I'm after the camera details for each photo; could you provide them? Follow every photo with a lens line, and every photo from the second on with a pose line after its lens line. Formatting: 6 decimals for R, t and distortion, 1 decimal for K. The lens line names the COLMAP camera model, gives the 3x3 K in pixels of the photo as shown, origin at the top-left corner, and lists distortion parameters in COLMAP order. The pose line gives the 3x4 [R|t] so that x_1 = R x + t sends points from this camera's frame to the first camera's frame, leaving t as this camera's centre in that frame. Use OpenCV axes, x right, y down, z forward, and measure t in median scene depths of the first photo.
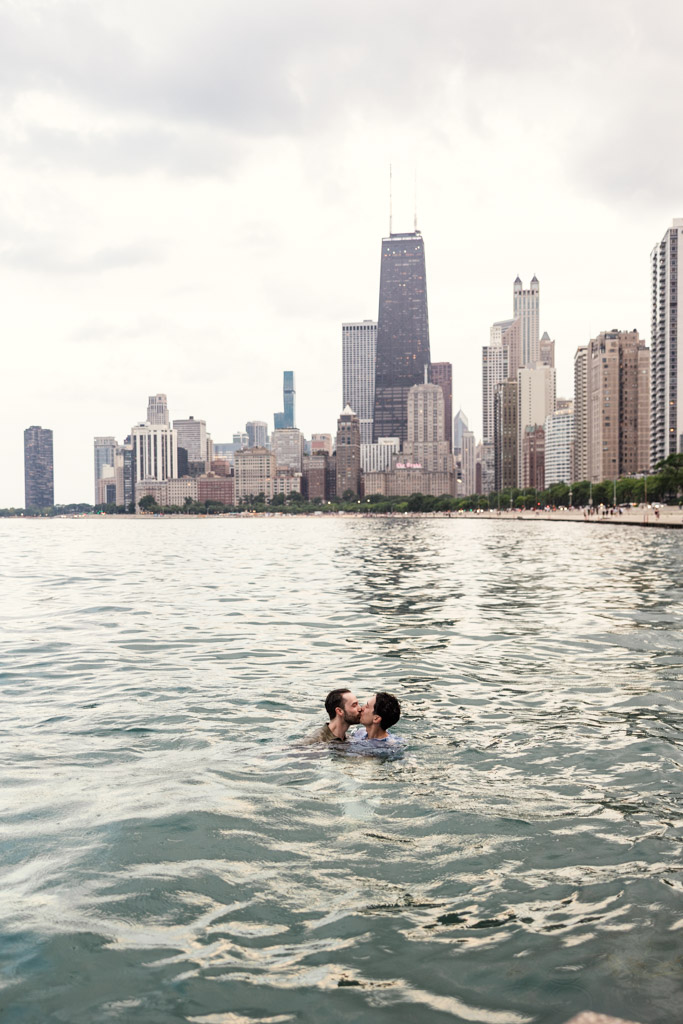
lens RADIAL K [[1071.4, 0, 342.1], [0, 1071.4, 532.7], [0, 0, 1]] dist [0.062345, 0.000000]
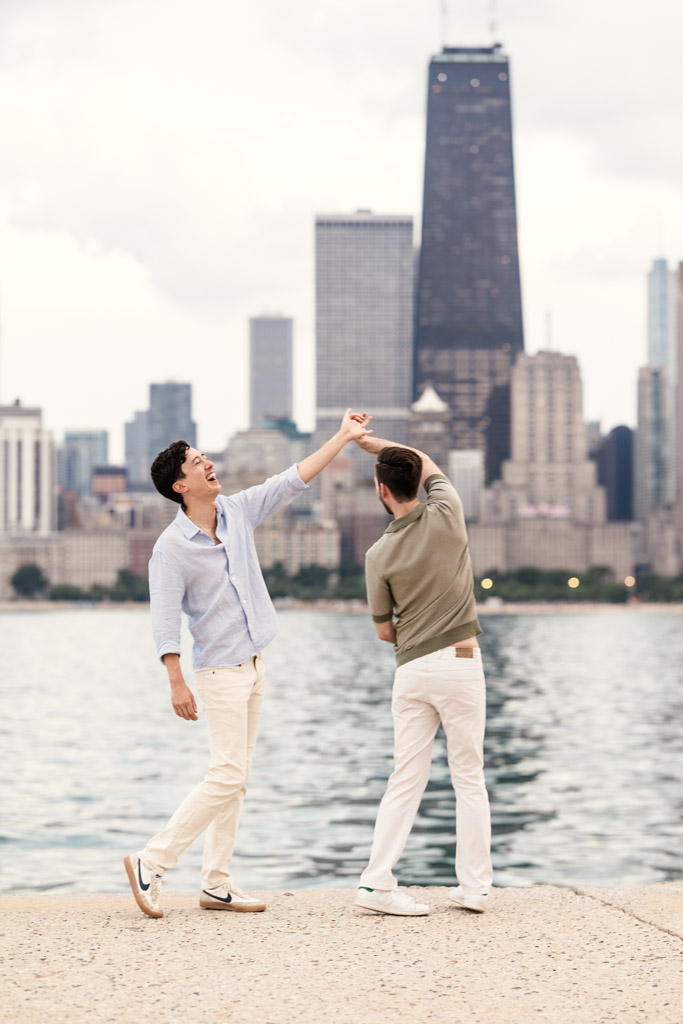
lens RADIAL K [[2593.3, 0, 340.1], [0, 2593.3, 513.8], [0, 0, 1]] dist [-0.014248, 0.000000]
pose [[0.982477, 0.013913, 0.185863, -0.232414], [-0.004142, 0.998594, -0.052856, 0.004066], [-0.186337, 0.051160, 0.981153, -0.171572]]
